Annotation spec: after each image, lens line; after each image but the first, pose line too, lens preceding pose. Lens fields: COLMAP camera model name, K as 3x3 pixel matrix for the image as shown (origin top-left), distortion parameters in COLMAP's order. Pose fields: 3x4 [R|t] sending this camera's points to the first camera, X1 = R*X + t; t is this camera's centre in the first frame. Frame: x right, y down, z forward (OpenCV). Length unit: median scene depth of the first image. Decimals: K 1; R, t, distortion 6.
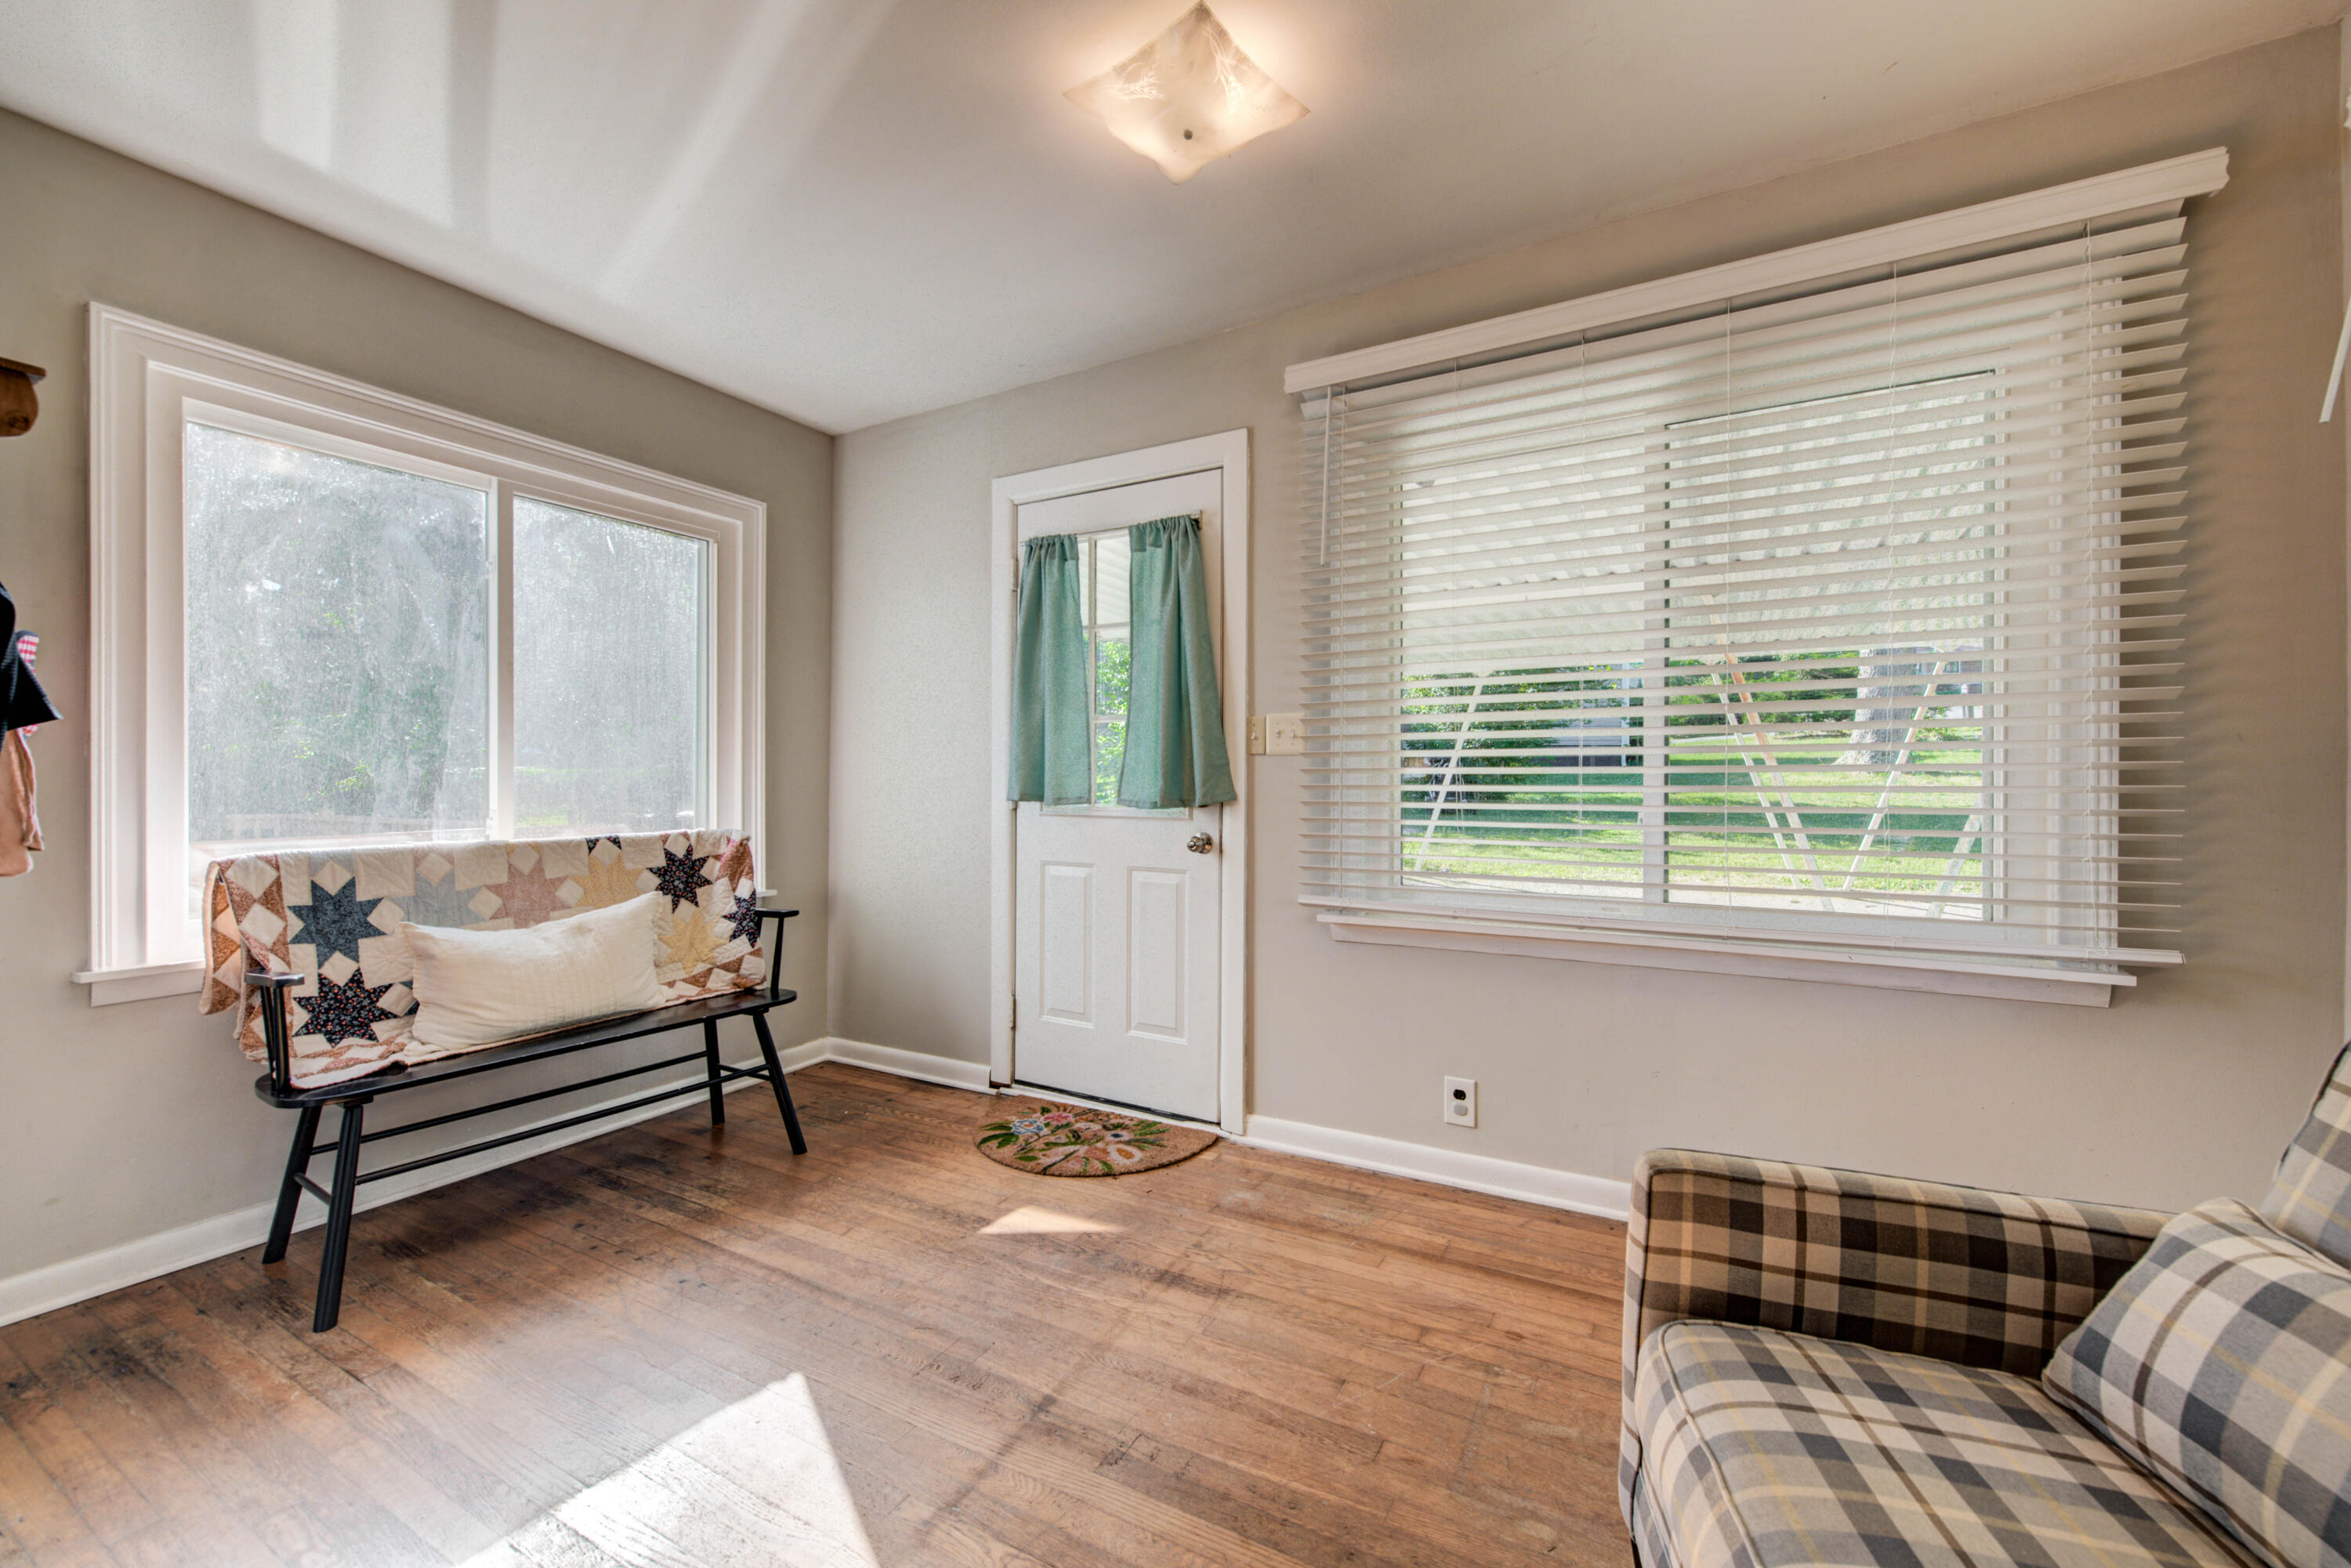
lens RADIAL K [[934.6, 0, 1168.2], [0, 934.6, 780.7], [0, 0, 1]] dist [-0.001470, -0.001214]
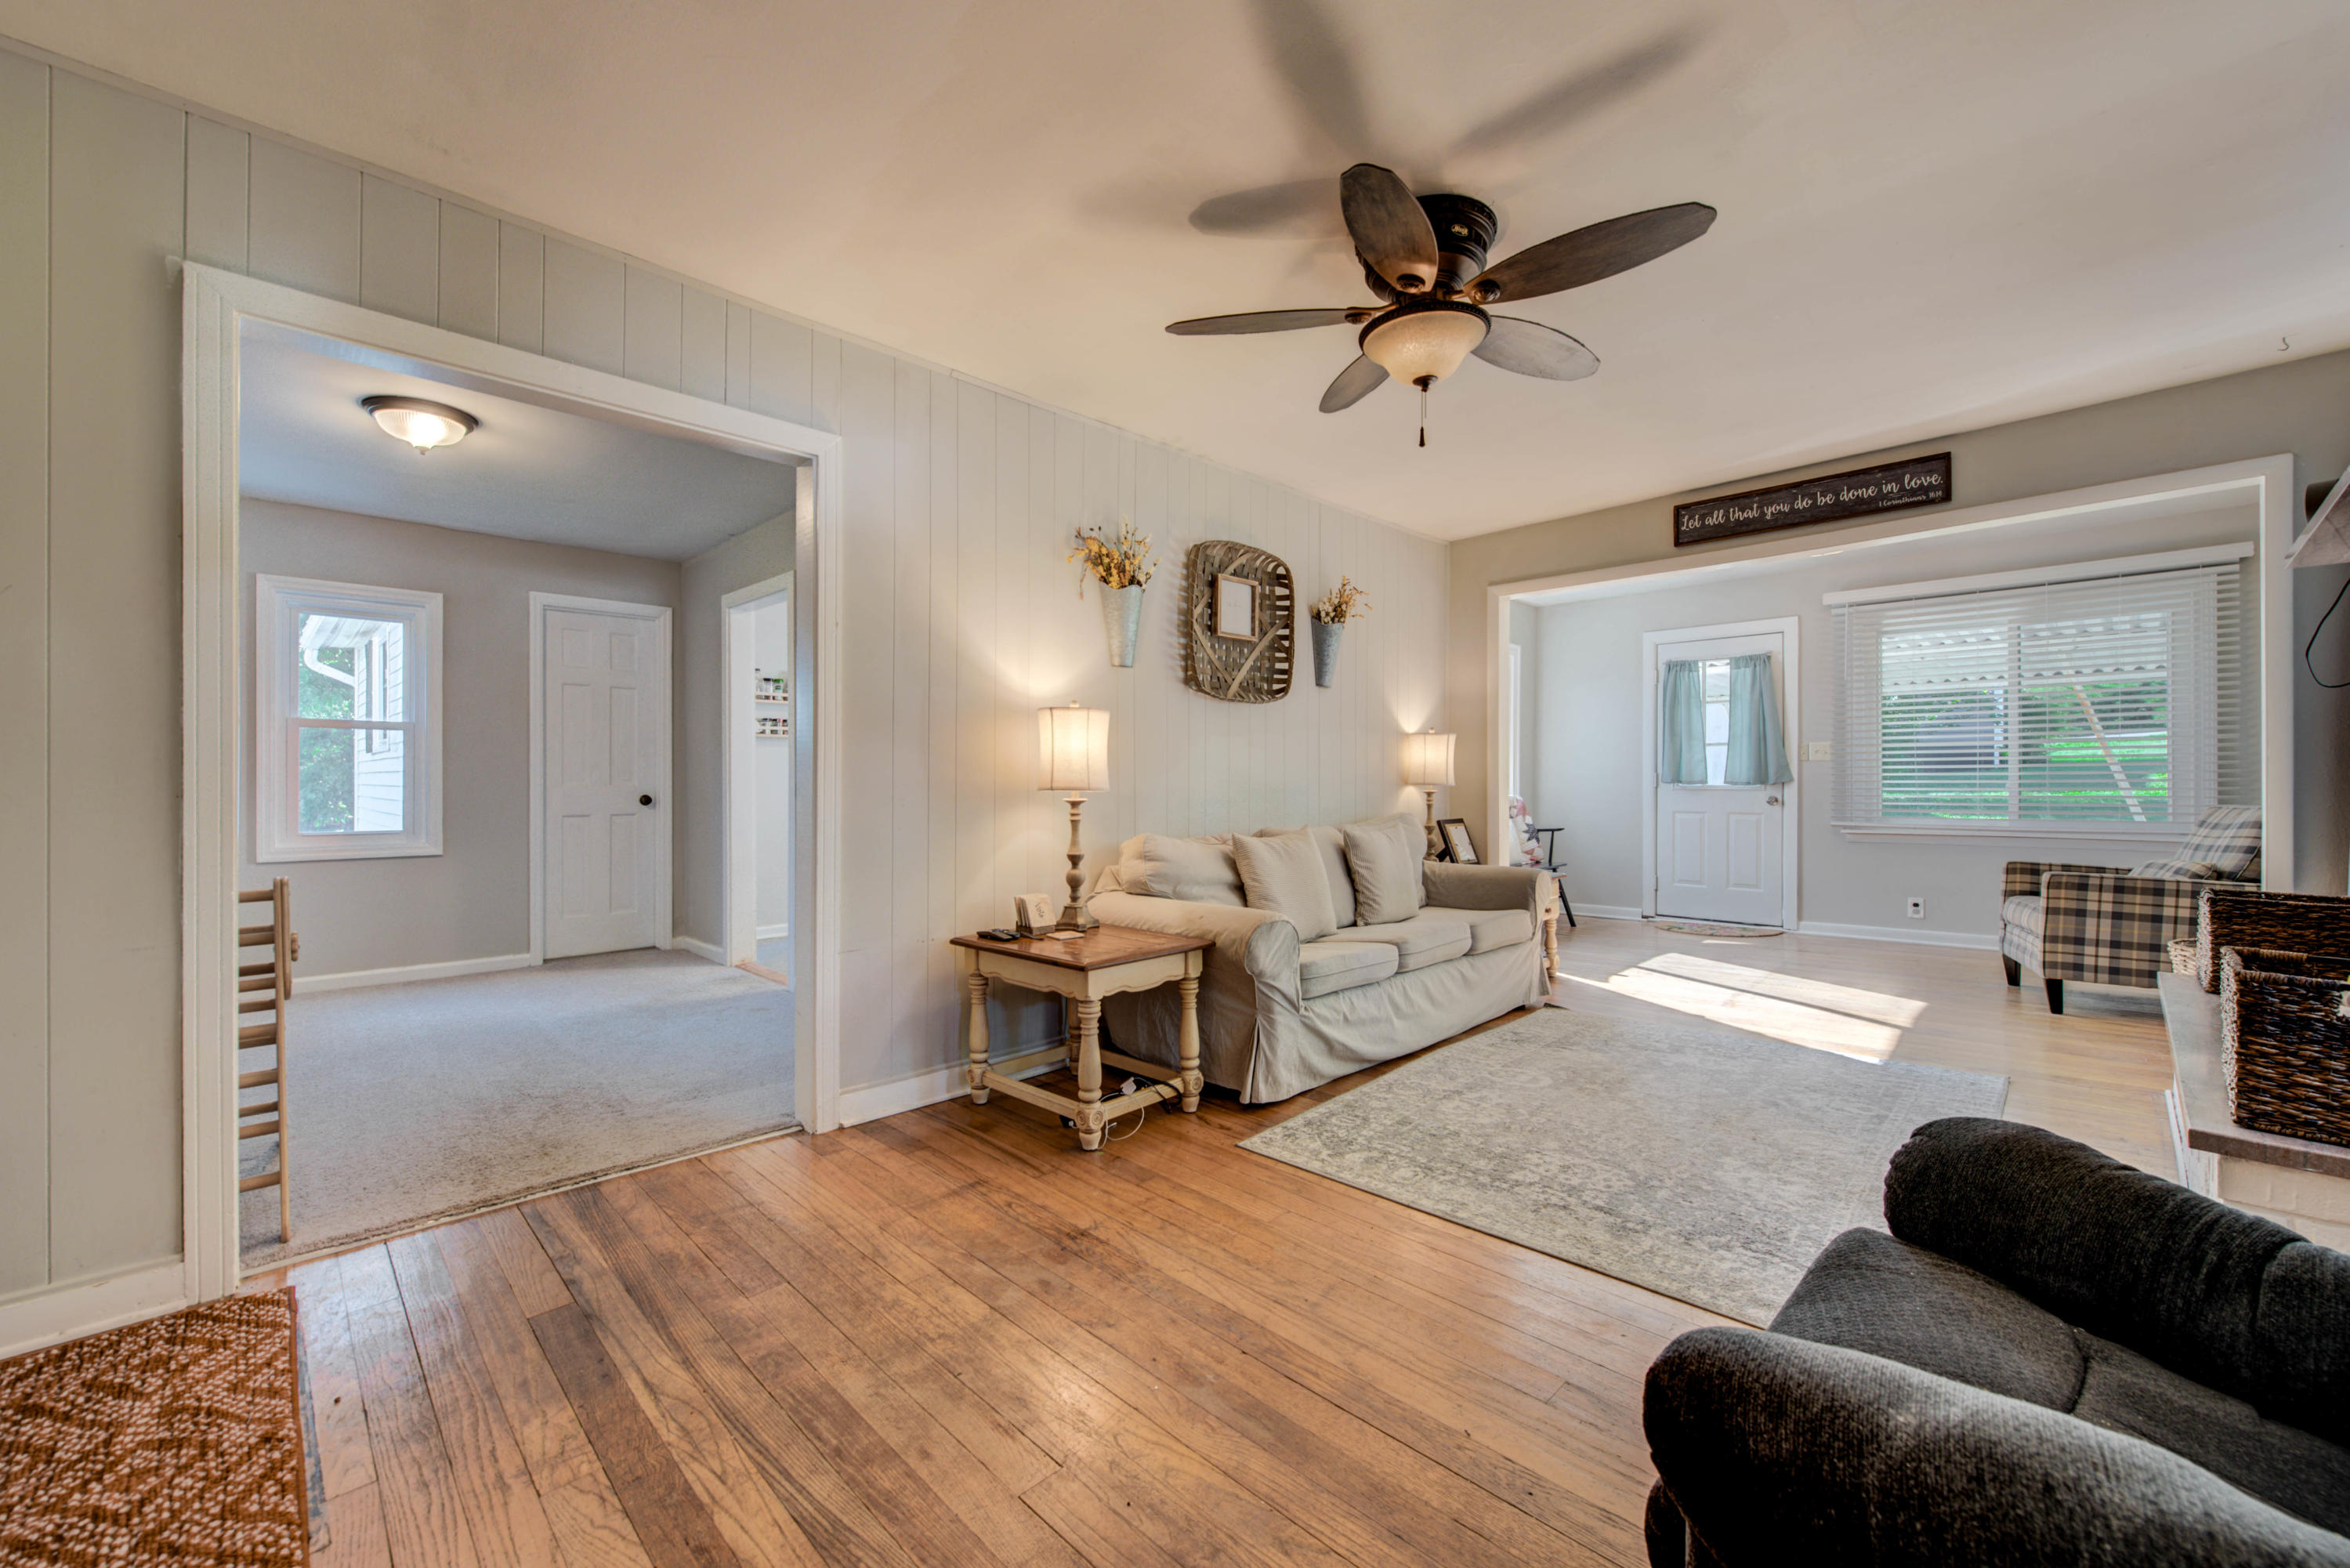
lens RADIAL K [[934.2, 0, 1180.6], [0, 934.2, 777.2], [0, 0, 1]] dist [-0.001470, -0.001214]
pose [[0.965358, -0.003172, -0.260909, -0.759959], [0.001349, 0.999973, -0.007167, 0.025801], [0.260925, 0.006567, 0.965337, -1.545297]]
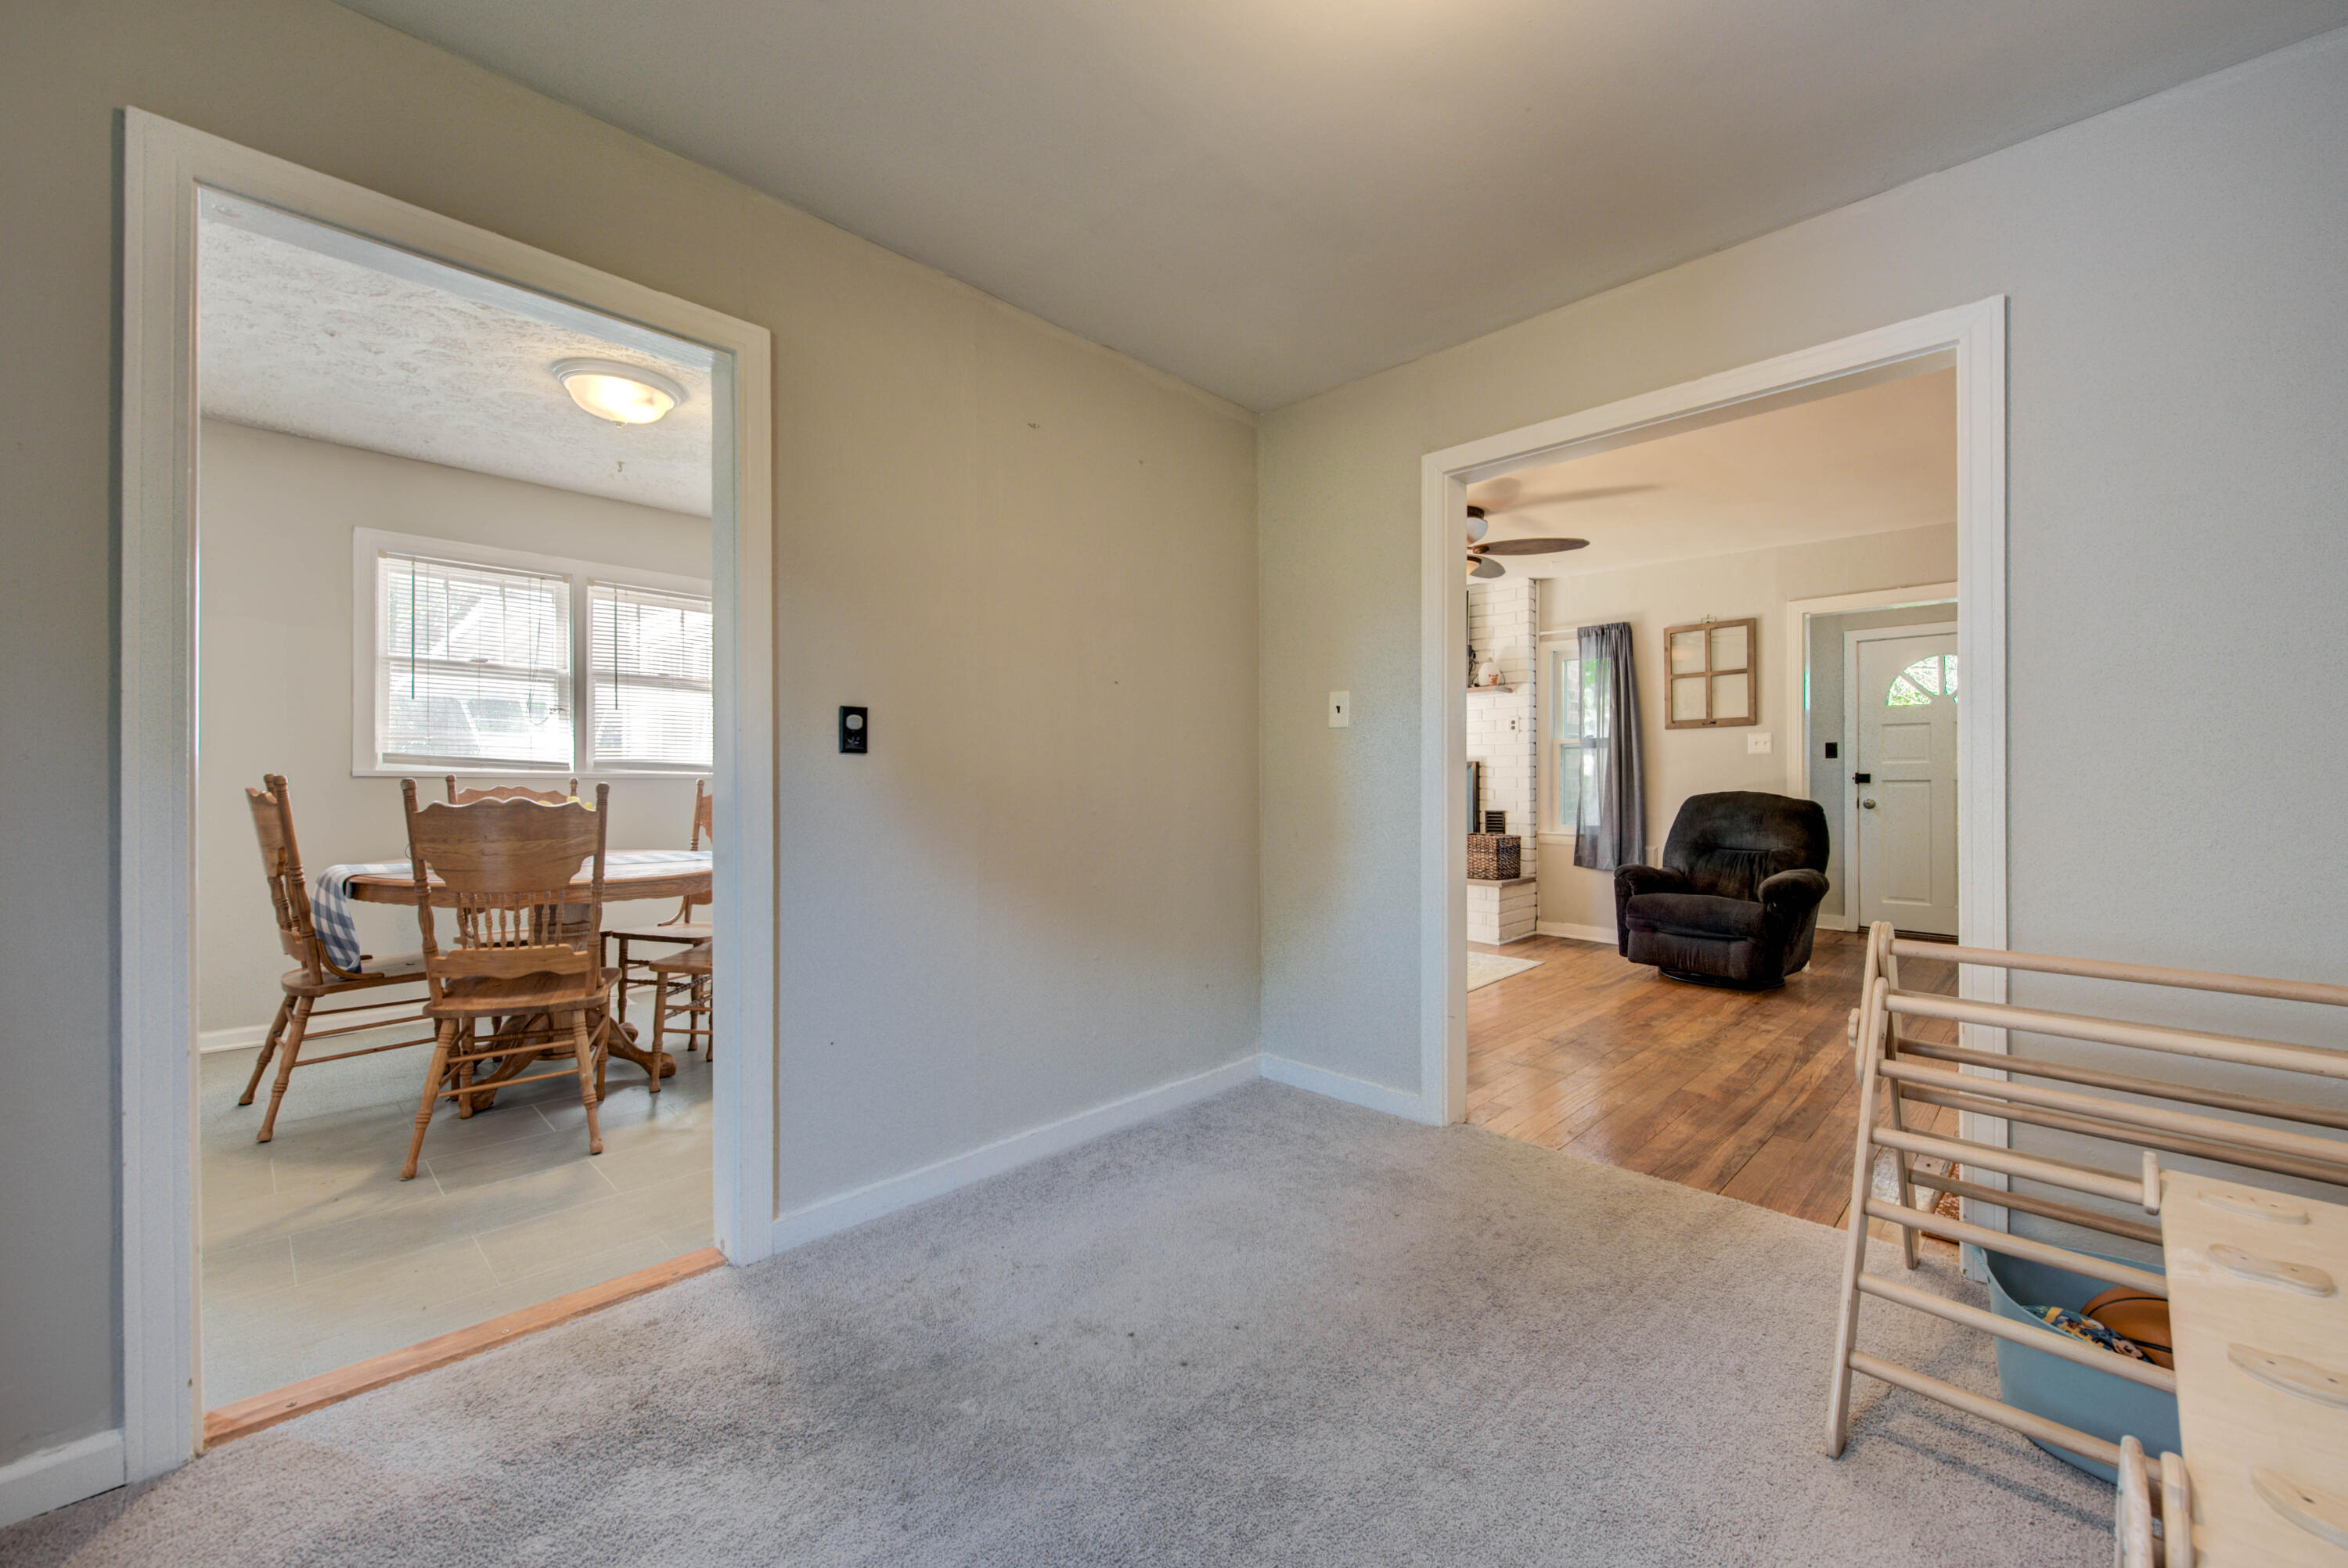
lens RADIAL K [[933.3, 0, 1173.1], [0, 933.3, 785.8], [0, 0, 1]] dist [-0.001470, -0.001214]
pose [[0.251390, -0.005437, 0.967871, -2.496967], [0.004329, 0.999981, 0.004493, 0.013999], [-0.967876, 0.003061, 0.251409, -0.633251]]
